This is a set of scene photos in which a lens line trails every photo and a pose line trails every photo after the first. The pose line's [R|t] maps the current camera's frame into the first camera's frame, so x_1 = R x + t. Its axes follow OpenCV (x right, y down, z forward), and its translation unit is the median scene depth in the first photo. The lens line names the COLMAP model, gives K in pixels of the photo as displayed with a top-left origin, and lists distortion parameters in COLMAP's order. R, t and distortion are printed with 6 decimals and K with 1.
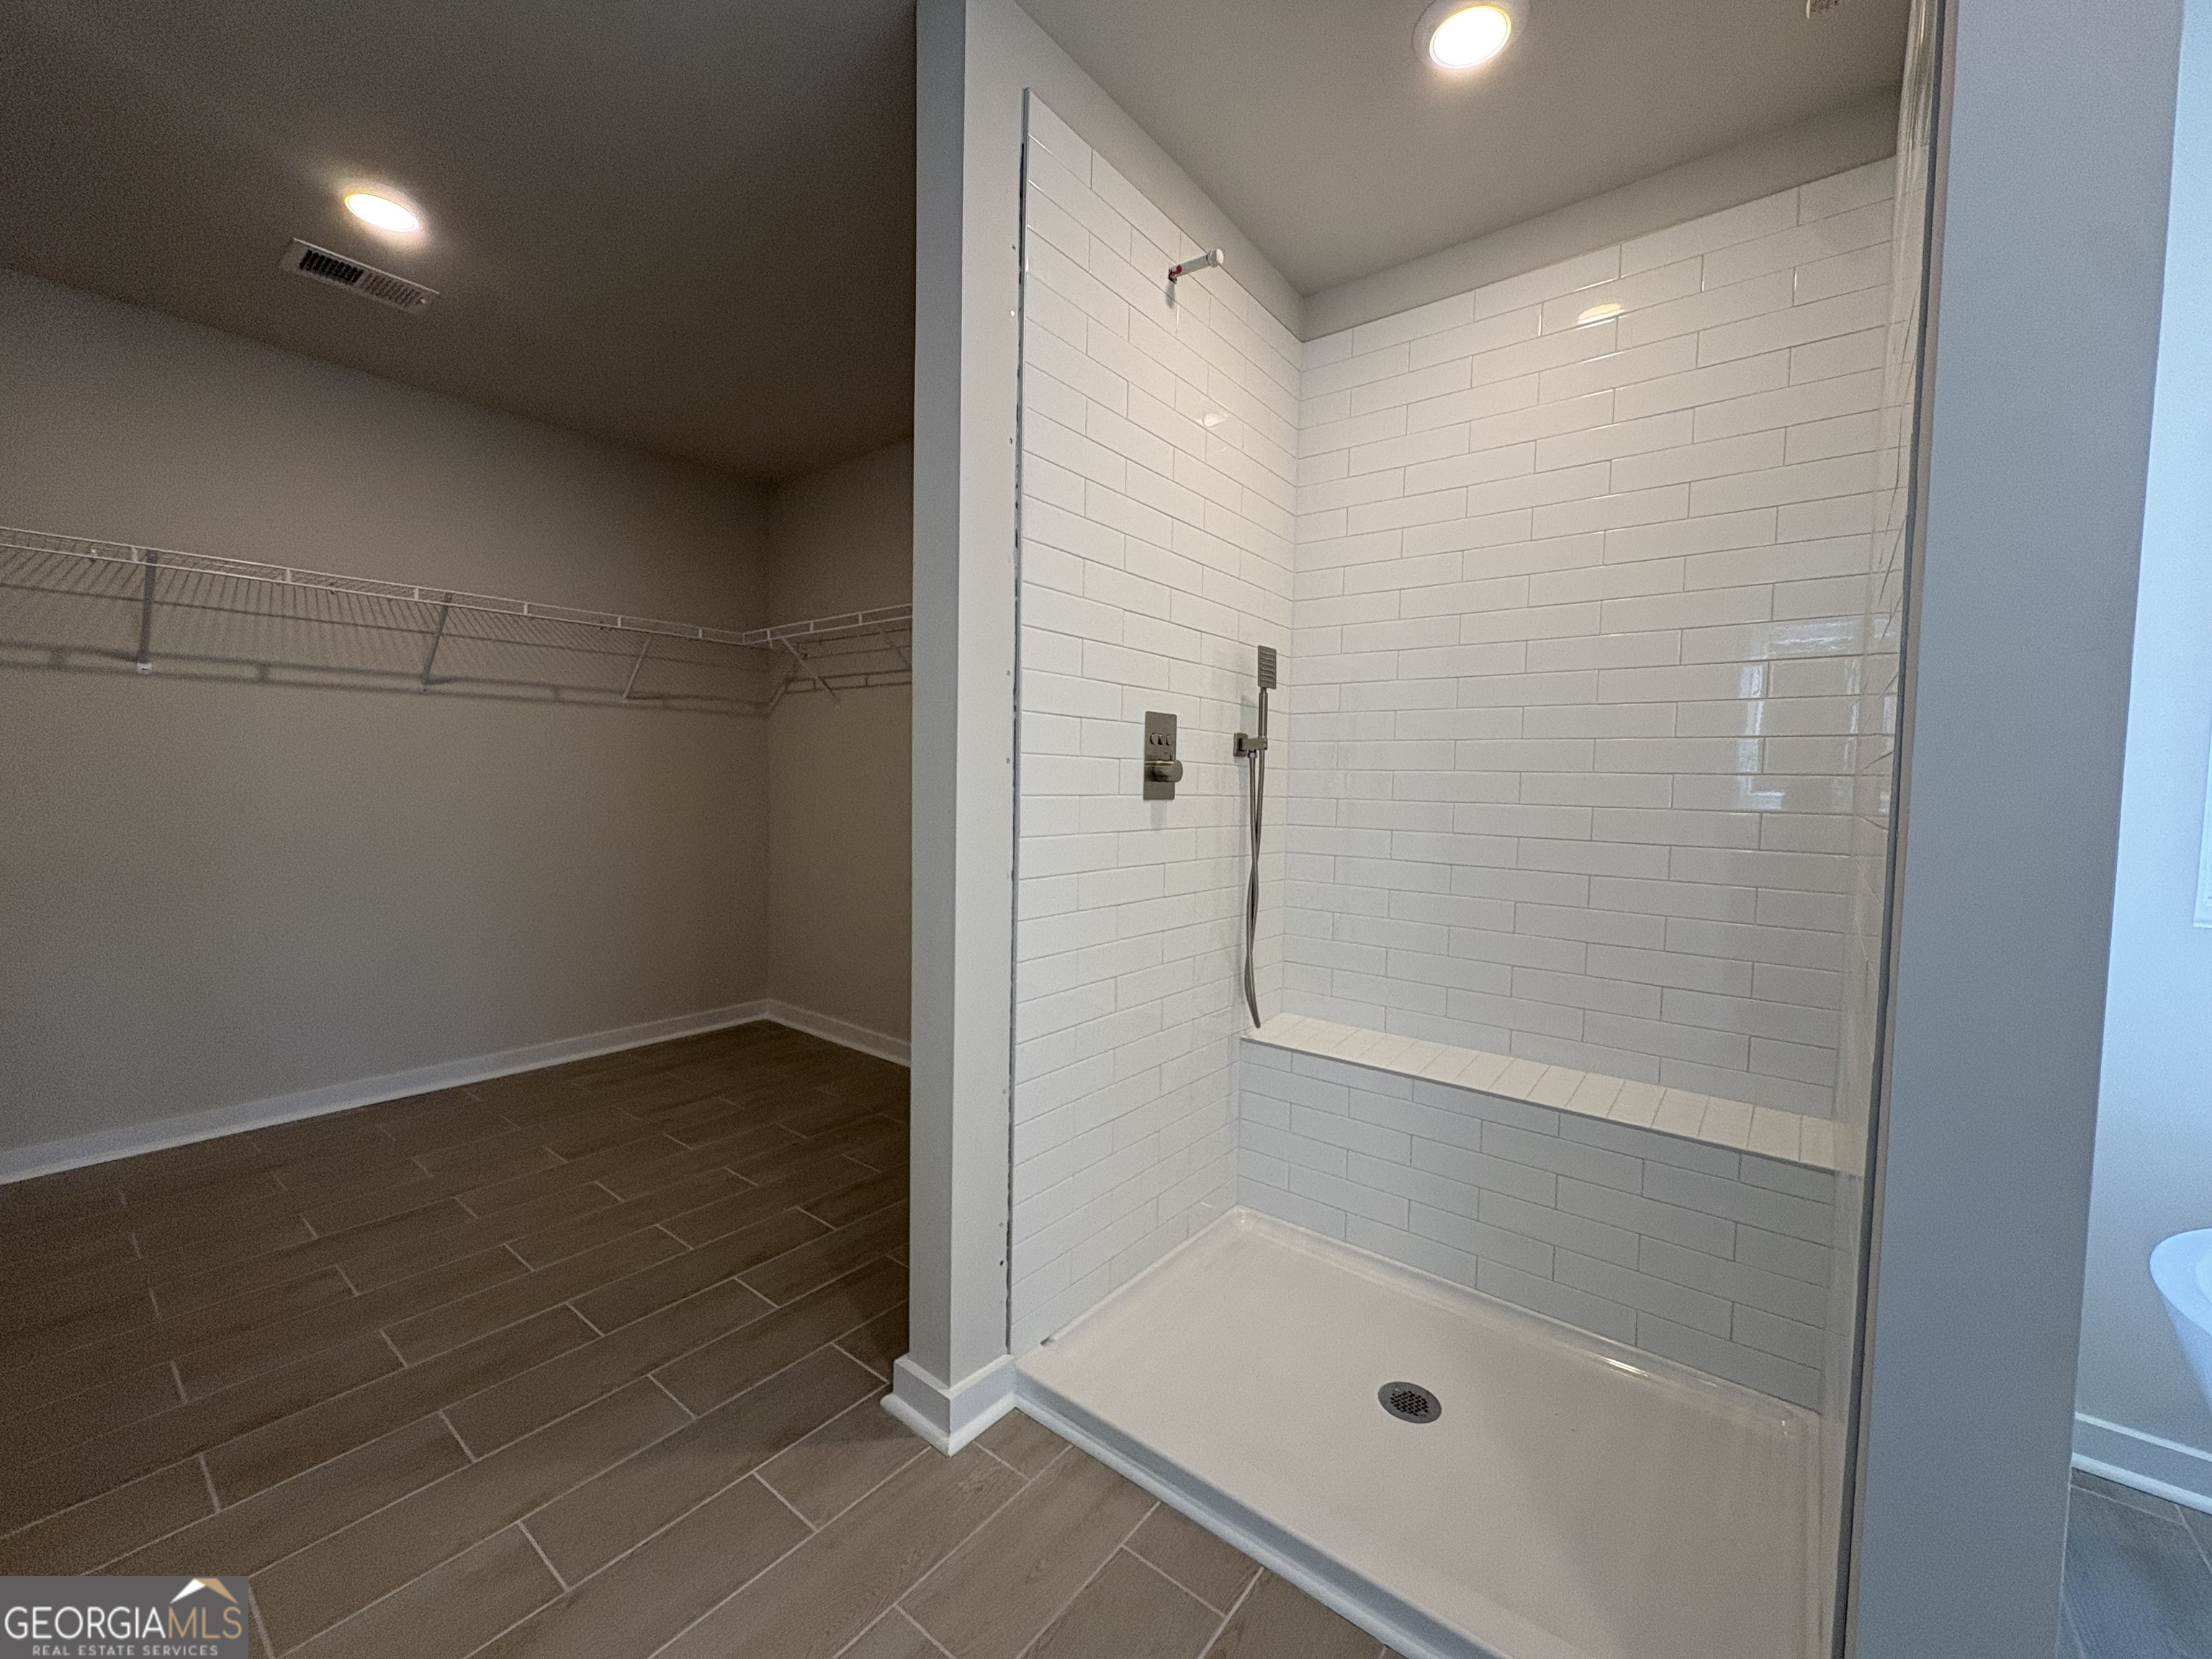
lens RADIAL K [[884.8, 0, 1082.9], [0, 884.8, 831.7], [0, 0, 1]] dist [0.018023, 0.000154]
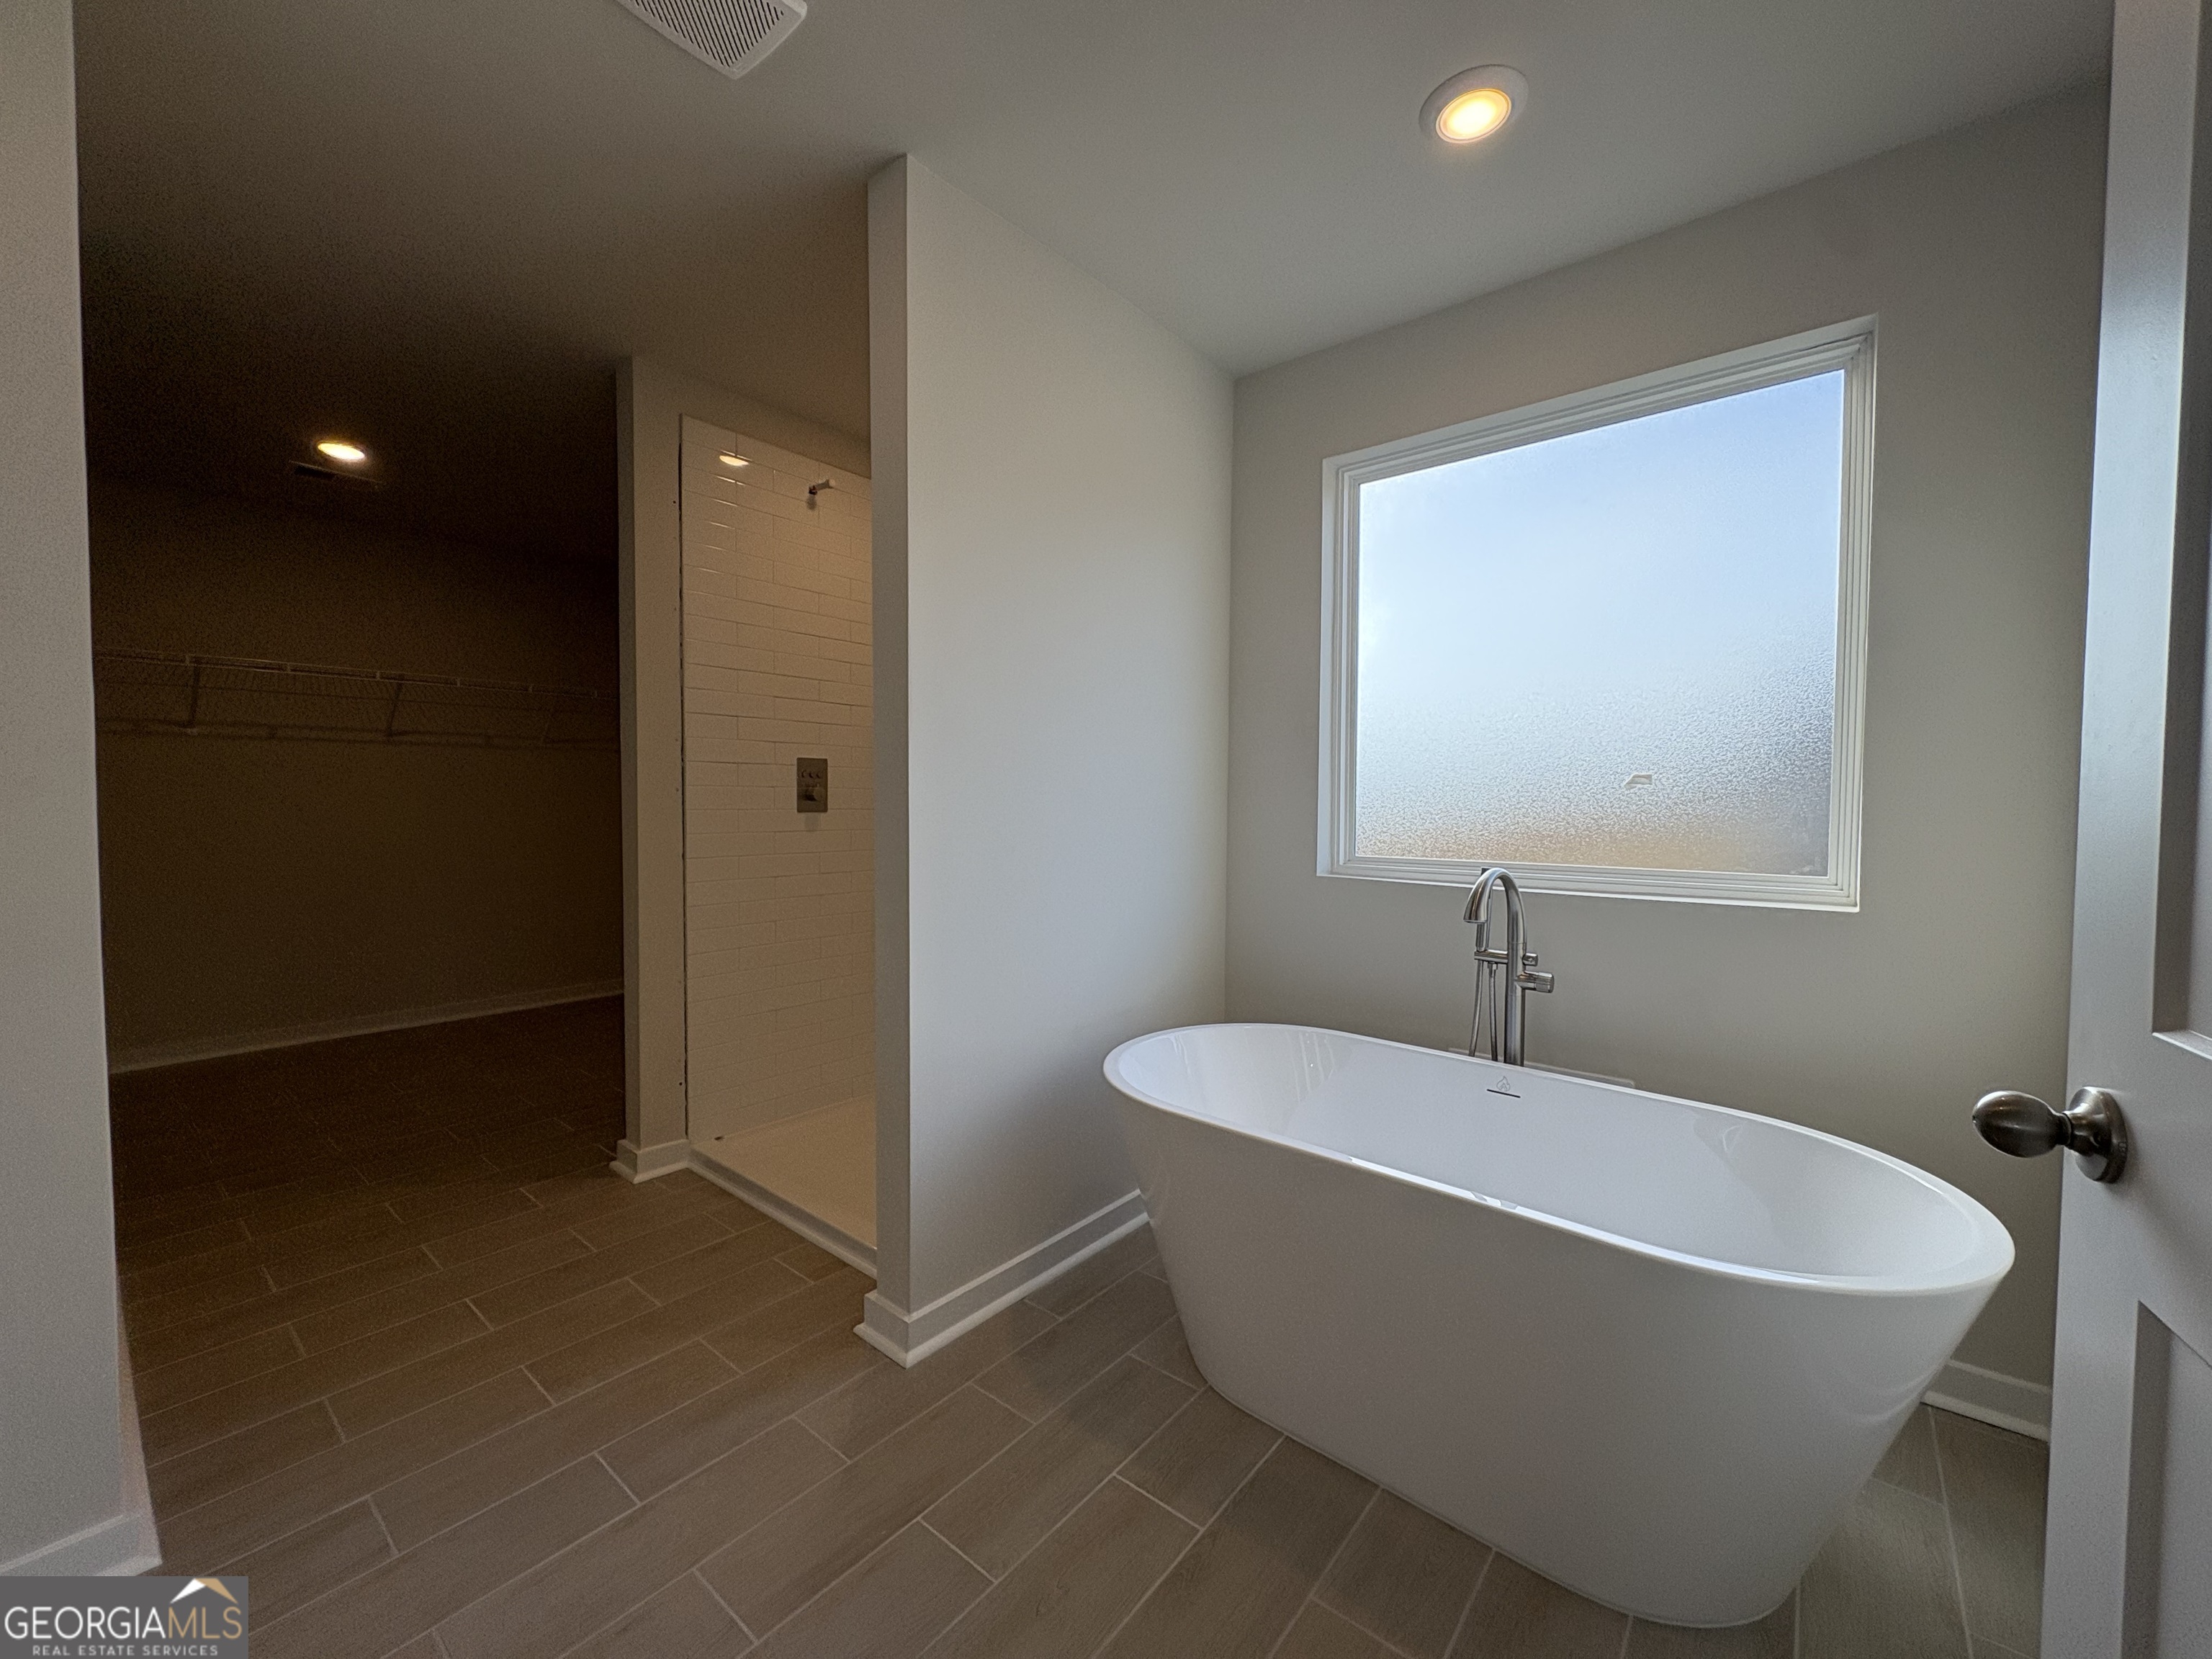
lens RADIAL K [[884.9, 0, 1104.9], [0, 884.9, 831.3], [0, 0, 1]] dist [0.000013, 0.000408]
pose [[0.999907, -0.012351, -0.005783, 0.638913], [0.012240, 0.999747, -0.018885, 0.036248], [0.006015, 0.018812, 0.999805, -0.606499]]
